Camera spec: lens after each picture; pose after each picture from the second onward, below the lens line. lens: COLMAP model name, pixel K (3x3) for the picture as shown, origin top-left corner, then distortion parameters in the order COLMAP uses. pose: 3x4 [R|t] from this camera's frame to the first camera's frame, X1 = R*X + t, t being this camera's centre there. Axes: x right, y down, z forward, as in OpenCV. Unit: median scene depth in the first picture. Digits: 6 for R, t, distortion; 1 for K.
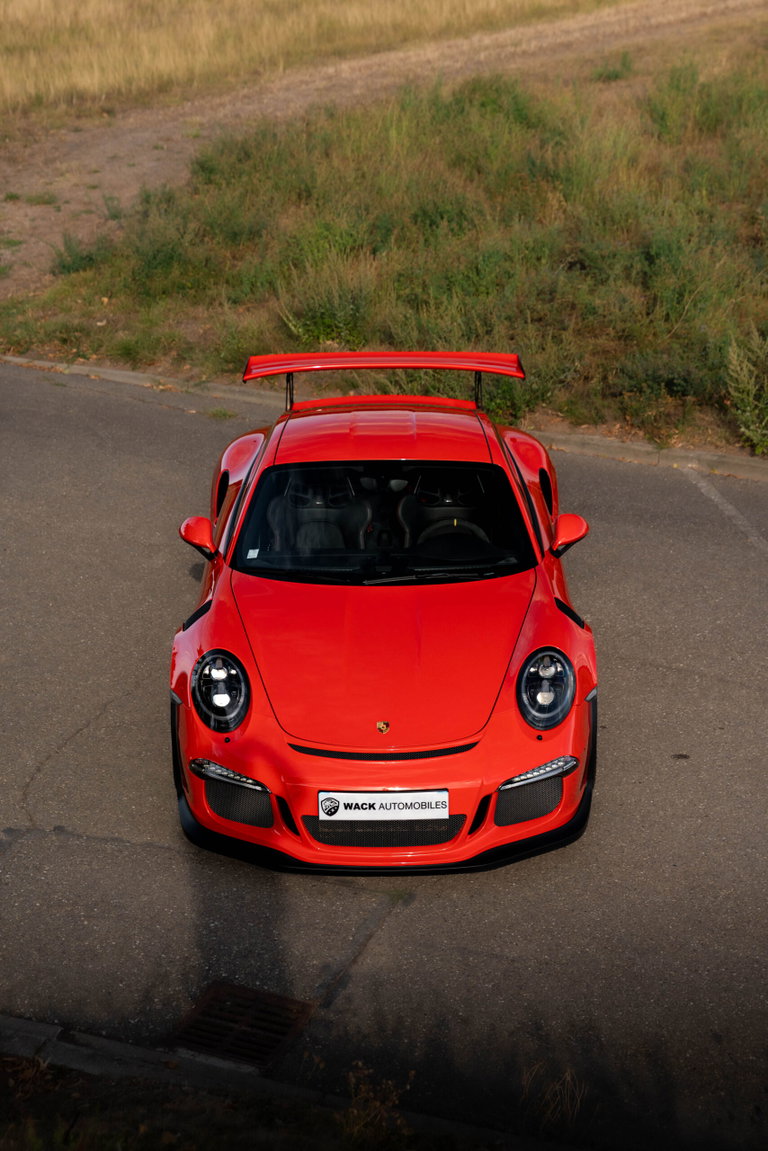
lens RADIAL K [[2005.2, 0, 384.0], [0, 2005.2, 575.5], [0, 0, 1]] dist [0.045037, 0.071926]
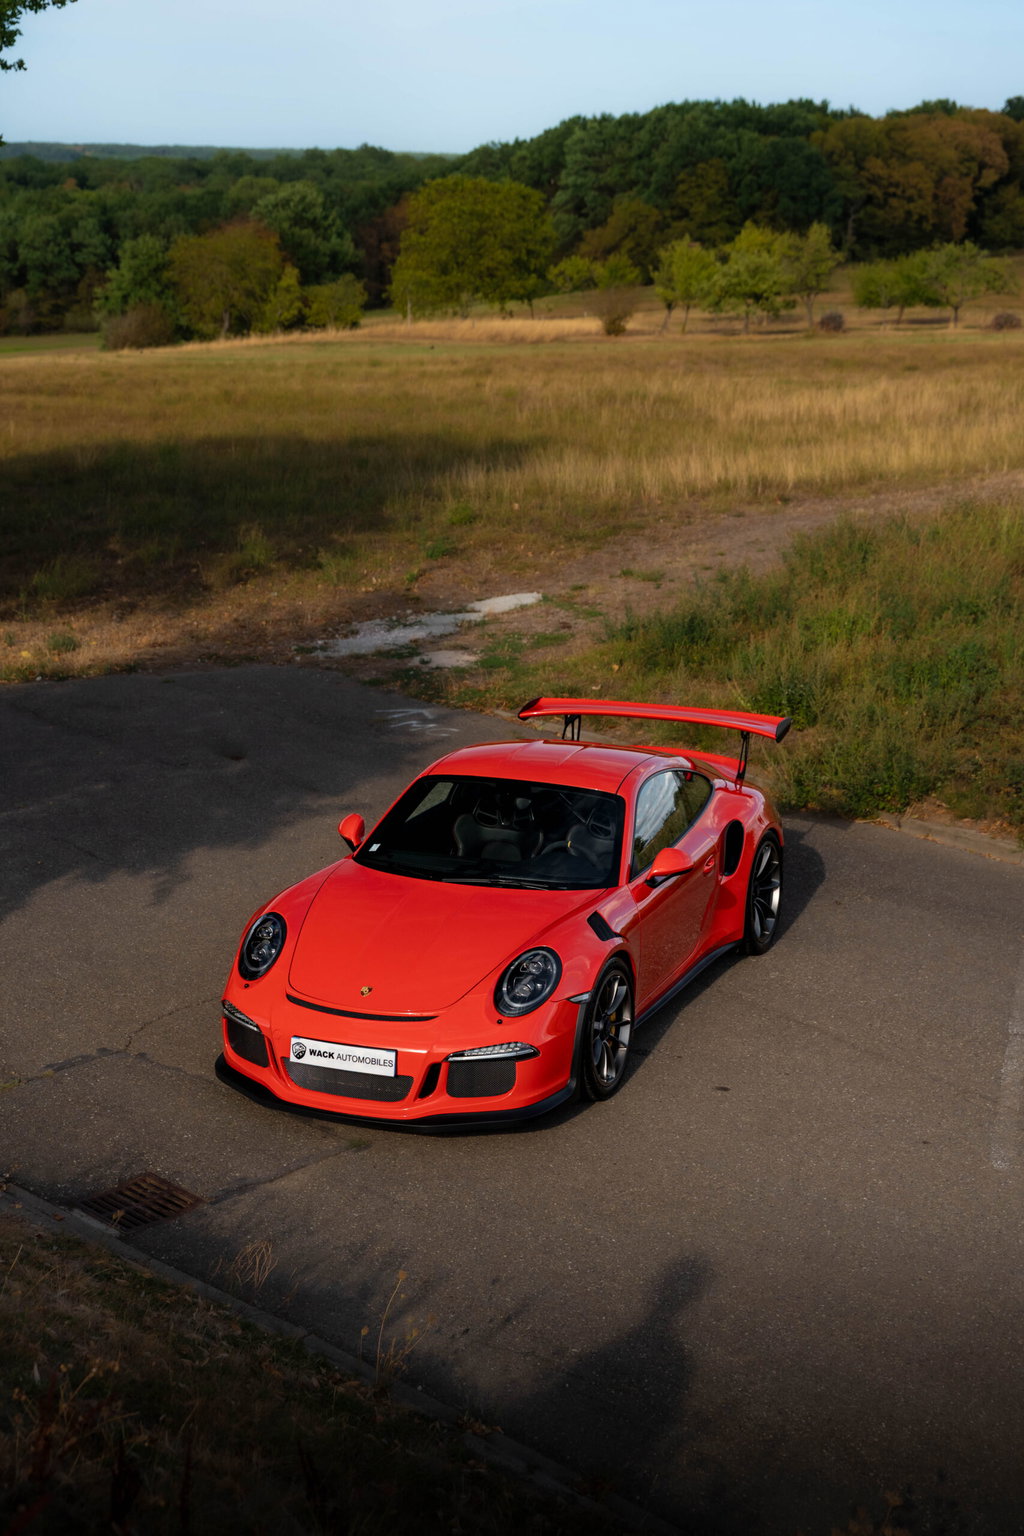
lens RADIAL K [[2296.9, 0, 512.0], [0, 2296.9, 768.0], [0, 0, 1]] dist [0.042348, 0.127152]
pose [[0.925693, 0.097665, -0.365450, 0.249024], [-0.140818, 0.985630, -0.093290, 0.028625], [0.351087, 0.137820, 0.926144, -0.082186]]
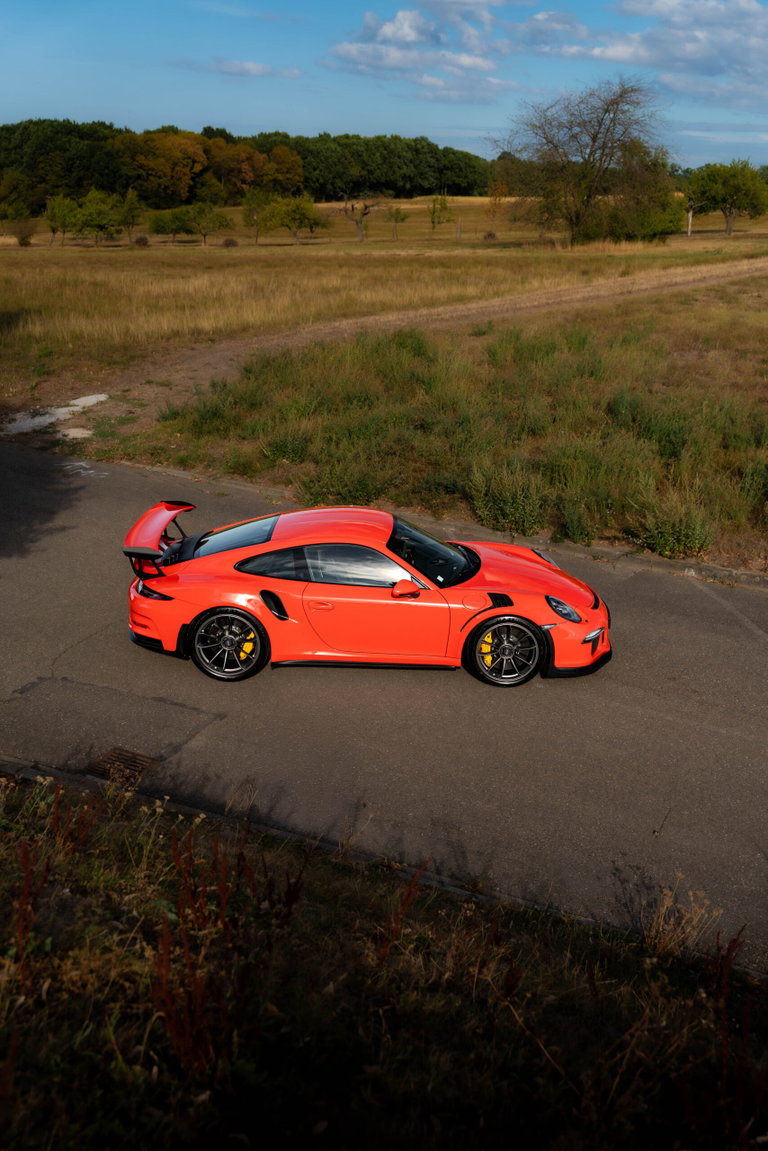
lens RADIAL K [[1127.3, 0, 384.0], [0, 1127.3, 575.5], [0, 0, 1]] dist [0.031660, 0.011404]
pose [[0.998602, 0.047178, -0.023832, 0.092636], [-0.047902, 0.998378, -0.030777, 0.021105], [0.022341, 0.031876, 0.999242, -0.068146]]
